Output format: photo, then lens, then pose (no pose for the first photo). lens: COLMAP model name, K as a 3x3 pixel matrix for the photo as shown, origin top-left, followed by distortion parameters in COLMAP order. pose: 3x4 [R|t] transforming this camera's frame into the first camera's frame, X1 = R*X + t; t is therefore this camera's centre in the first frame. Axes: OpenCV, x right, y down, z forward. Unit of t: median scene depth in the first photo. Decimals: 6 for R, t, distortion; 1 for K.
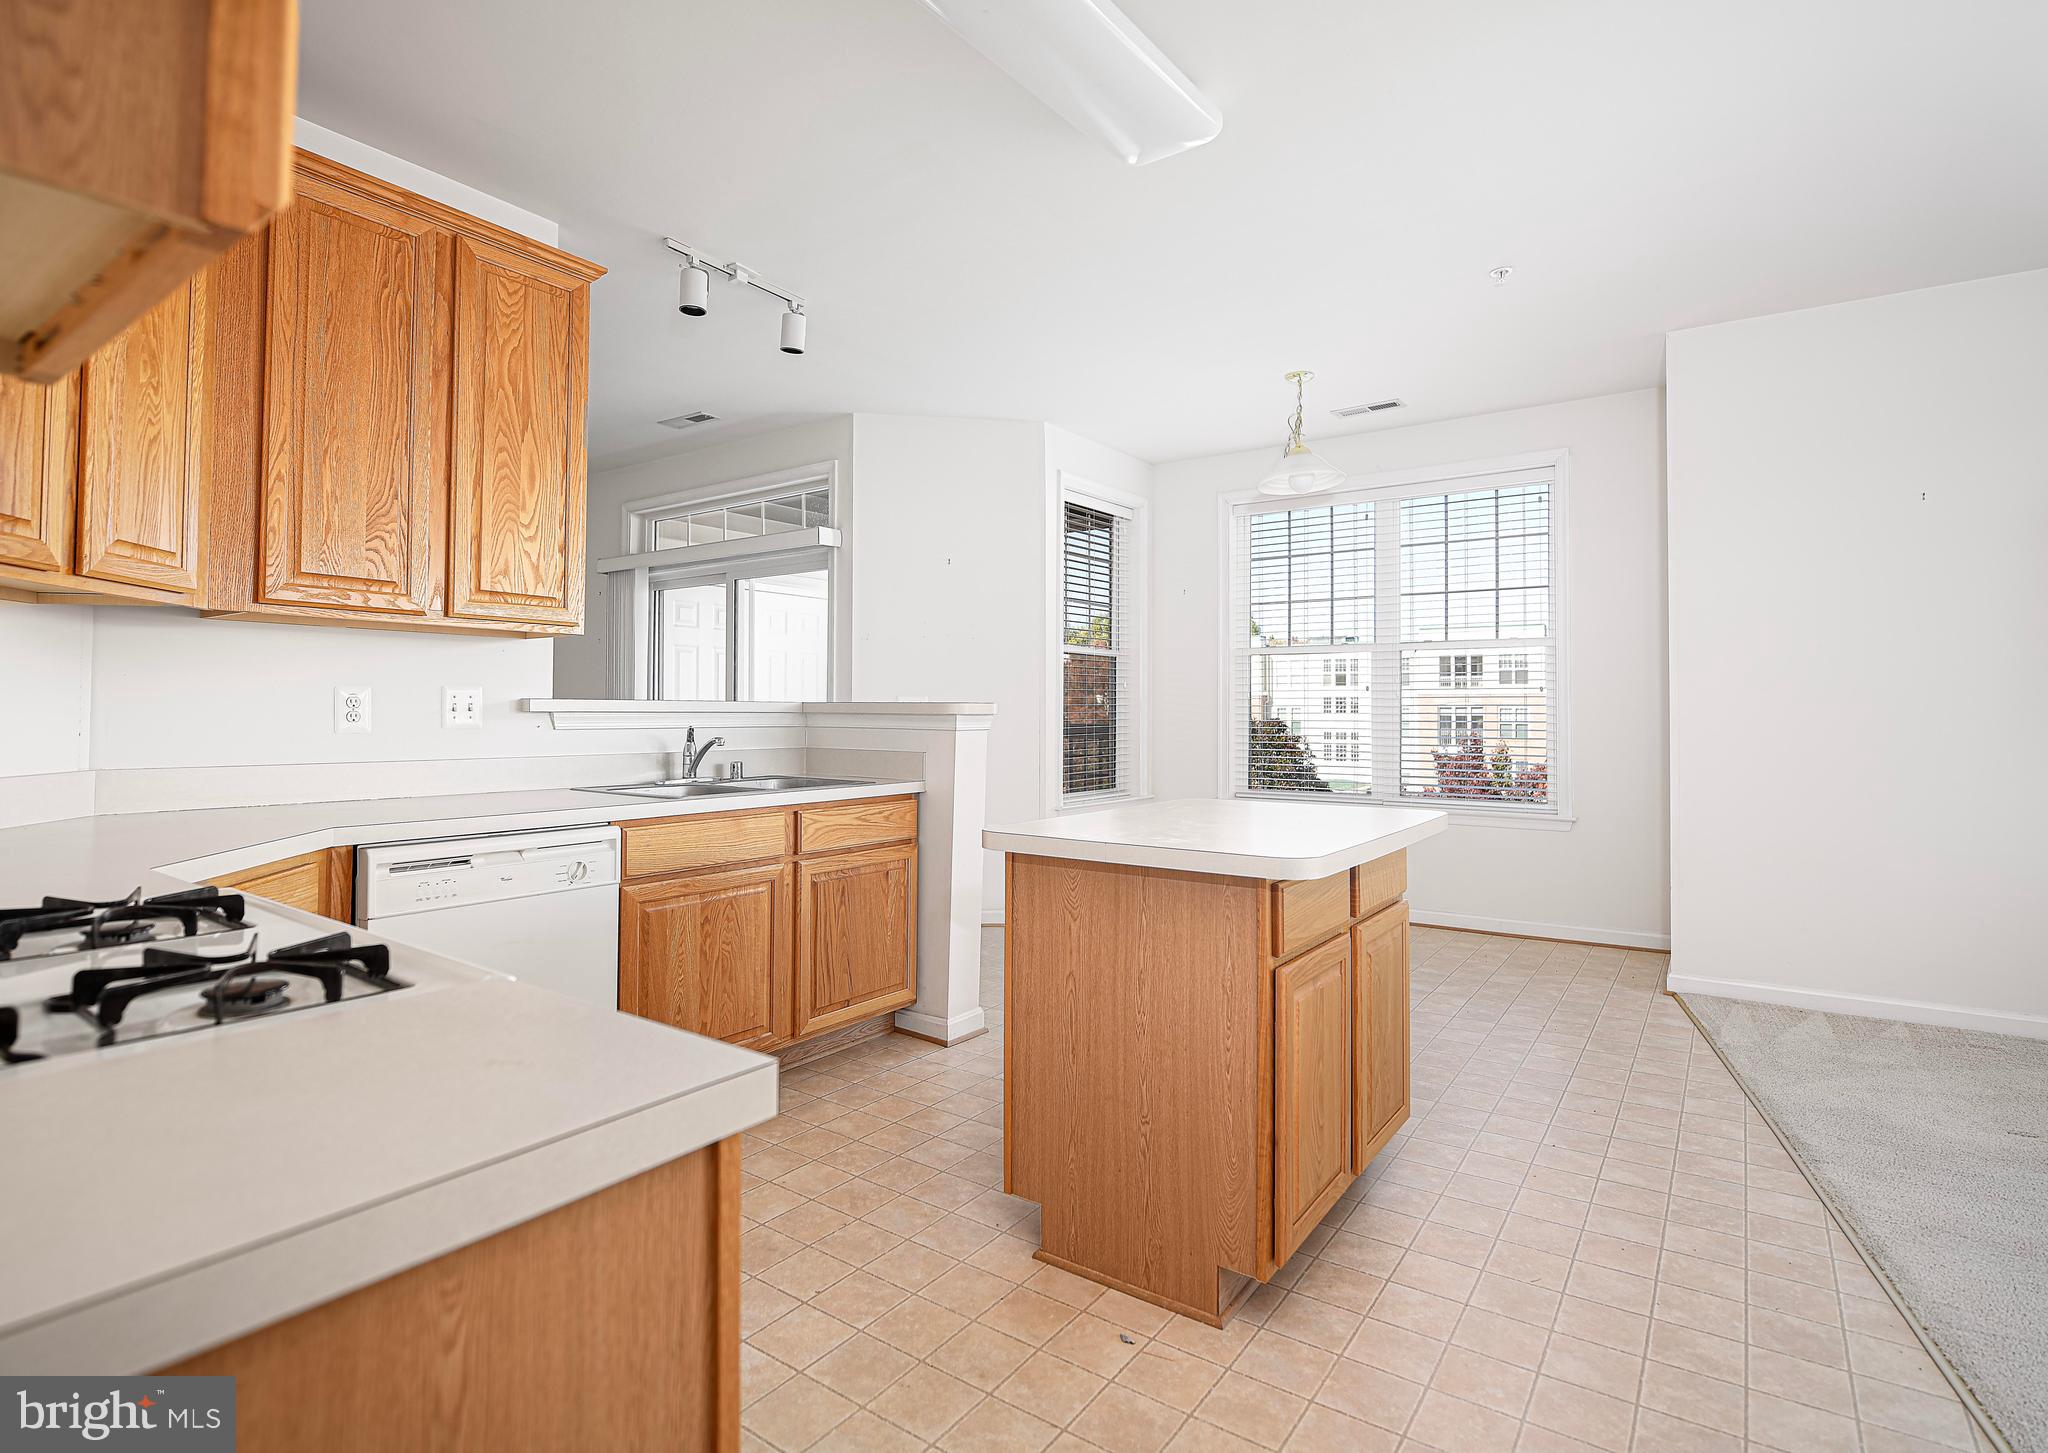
lens RADIAL K [[1020.0, 0, 1023.8], [0, 1020.0, 692.5], [0, 0, 1]] dist [-0.014467, -0.000302]
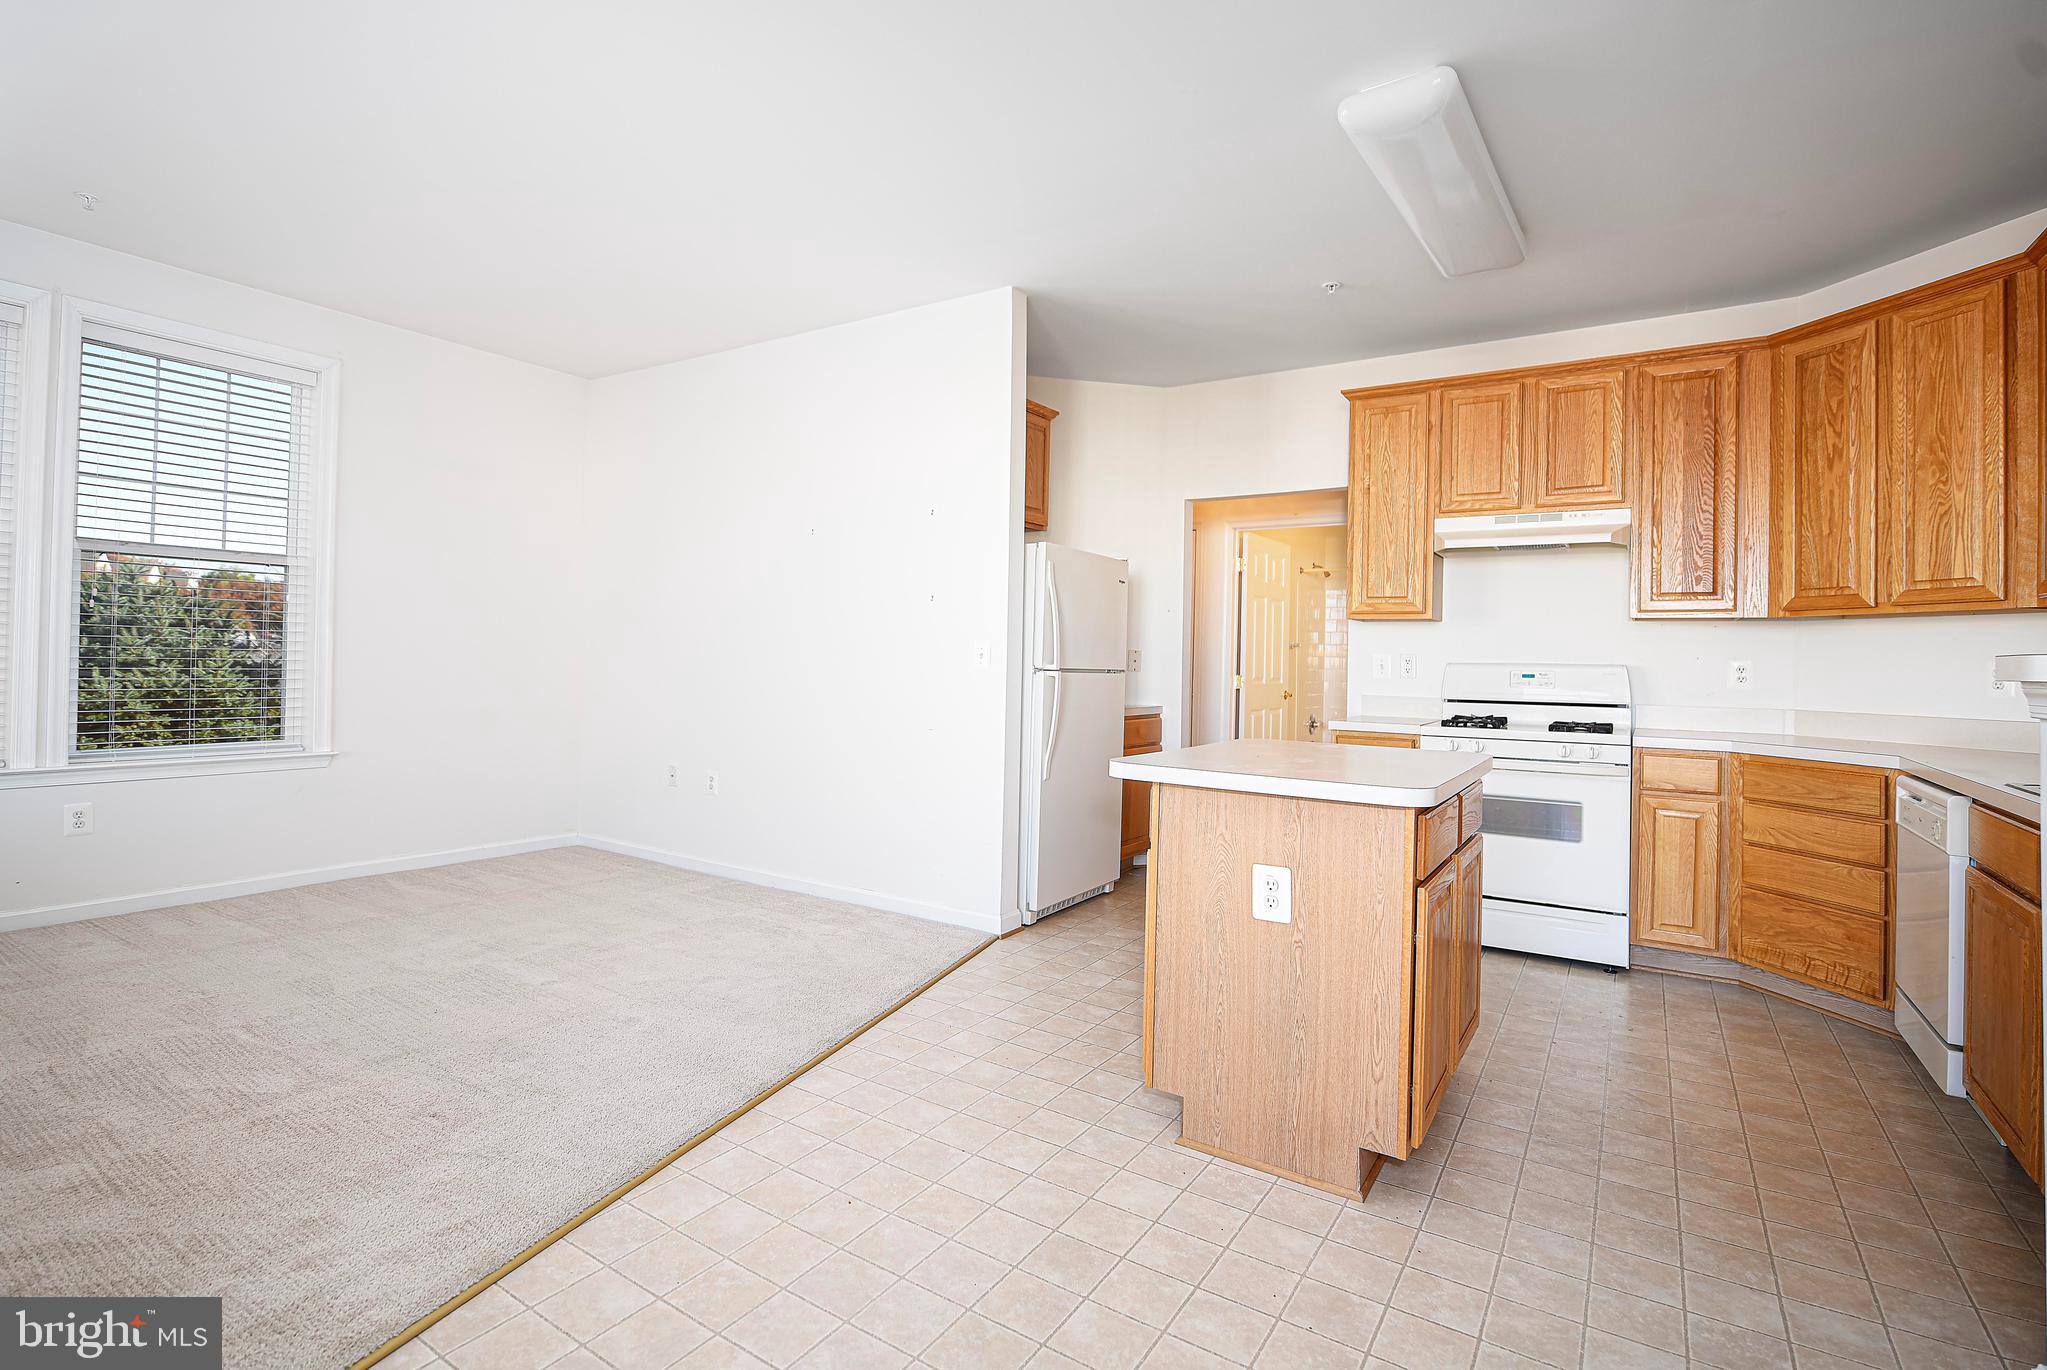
lens RADIAL K [[975.9, 0, 991.5], [0, 975.9, 649.7], [0, 0, 1]] dist [-0.016846, -0.000166]
pose [[-0.999359, -0.024973, -0.025645, 0.511557], [-0.024193, 0.999248, -0.030311, 0.039390], [0.026383, -0.029671, -0.999211, 1.782398]]
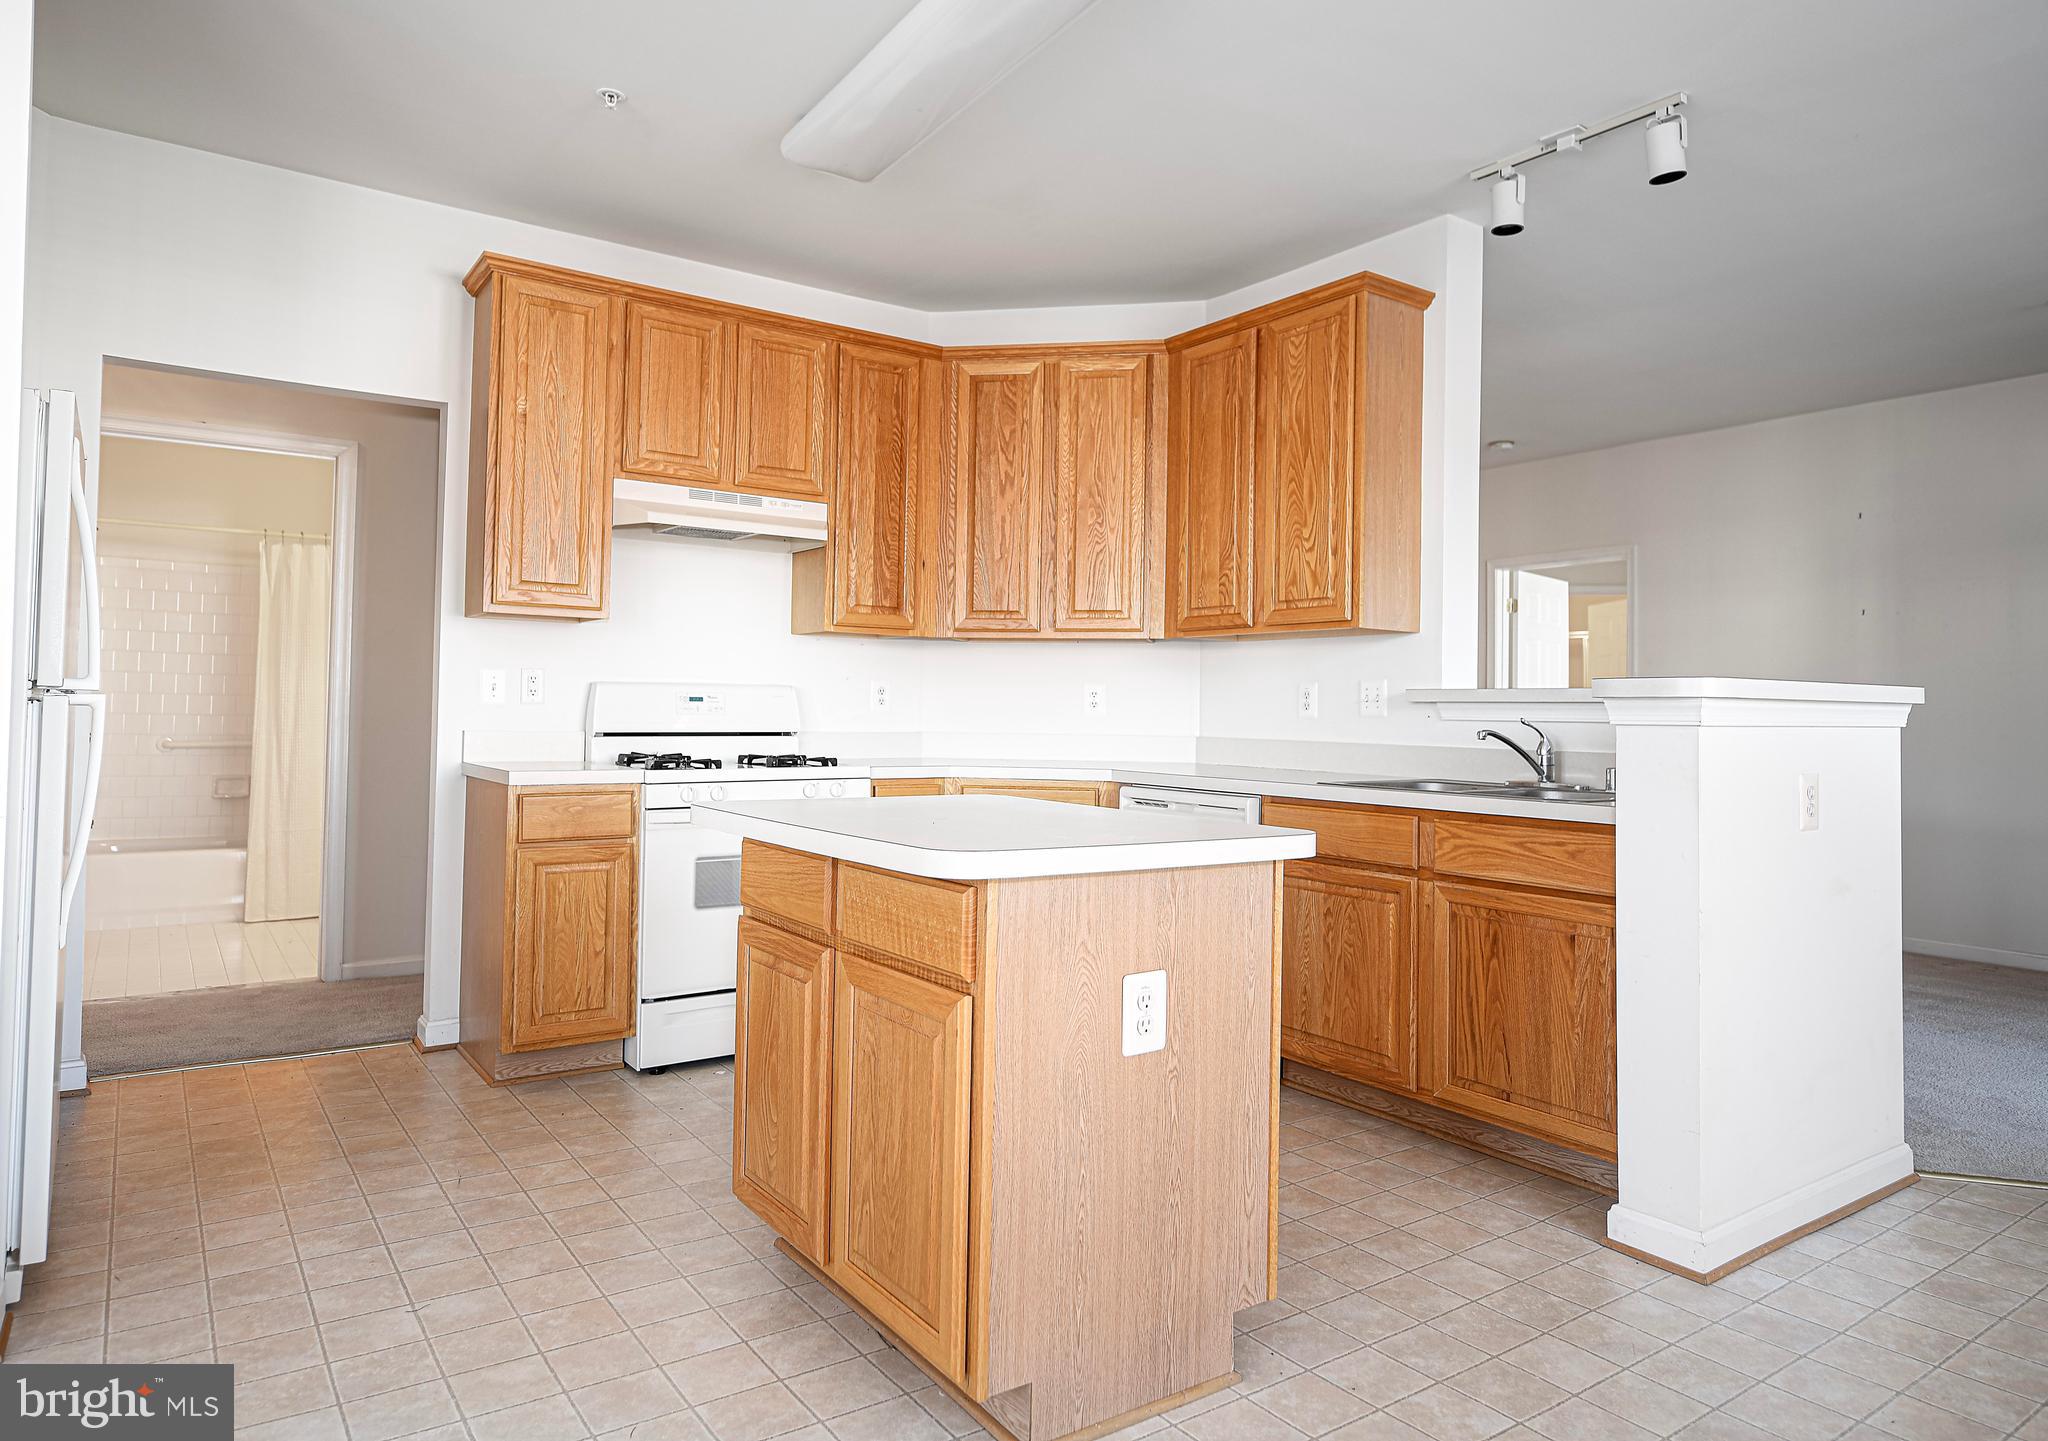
lens RADIAL K [[1266.2, 0, 1033.0], [0, 1266.2, 682.9], [0, 0, 1]] dist [-0.000695, -0.000909]
pose [[-0.333303, -0.030826, -0.942316, 0.956079], [0.001731, 0.999444, -0.033307, 0.046267], [0.942818, -0.012732, -0.333064, 1.171428]]
